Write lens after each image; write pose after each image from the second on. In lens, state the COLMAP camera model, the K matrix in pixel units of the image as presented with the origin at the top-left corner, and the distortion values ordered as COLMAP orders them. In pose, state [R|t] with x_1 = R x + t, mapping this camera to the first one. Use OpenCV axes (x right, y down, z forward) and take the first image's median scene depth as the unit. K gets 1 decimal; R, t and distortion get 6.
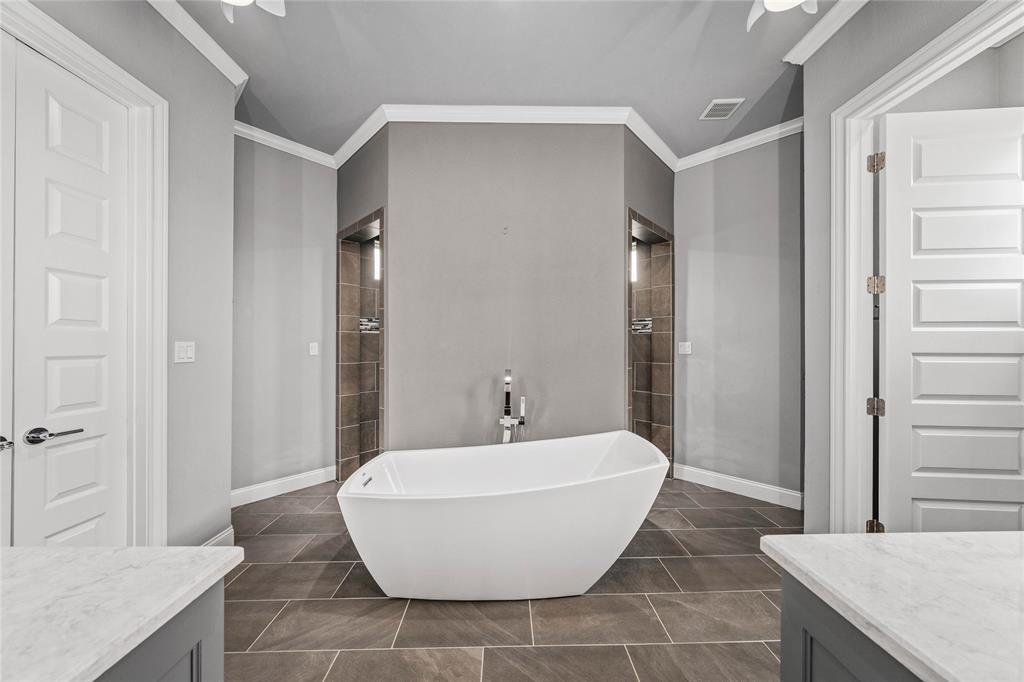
lens RADIAL K [[346.4, 0, 512.0], [0, 346.4, 347.1], [0, 0, 1]] dist [-0.002049, -0.000032]
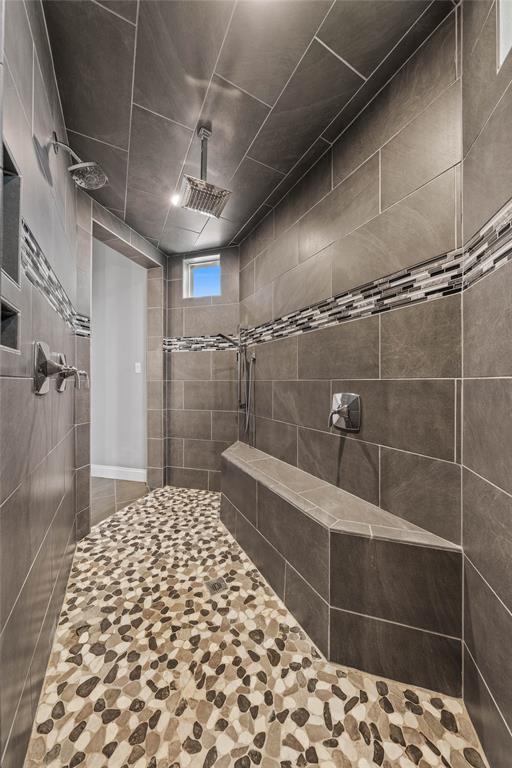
lens RADIAL K [[259.8, 0, 255.9], [0, 259.8, 382.0], [0, 0, 1]] dist [-0.002049, -0.000032]
pose [[0.471059, 0.006509, -0.882078, 0.416894], [-0.000493, 0.999975, 0.007116, 0.047126], [0.882102, -0.002917, 0.471050, 0.935299]]
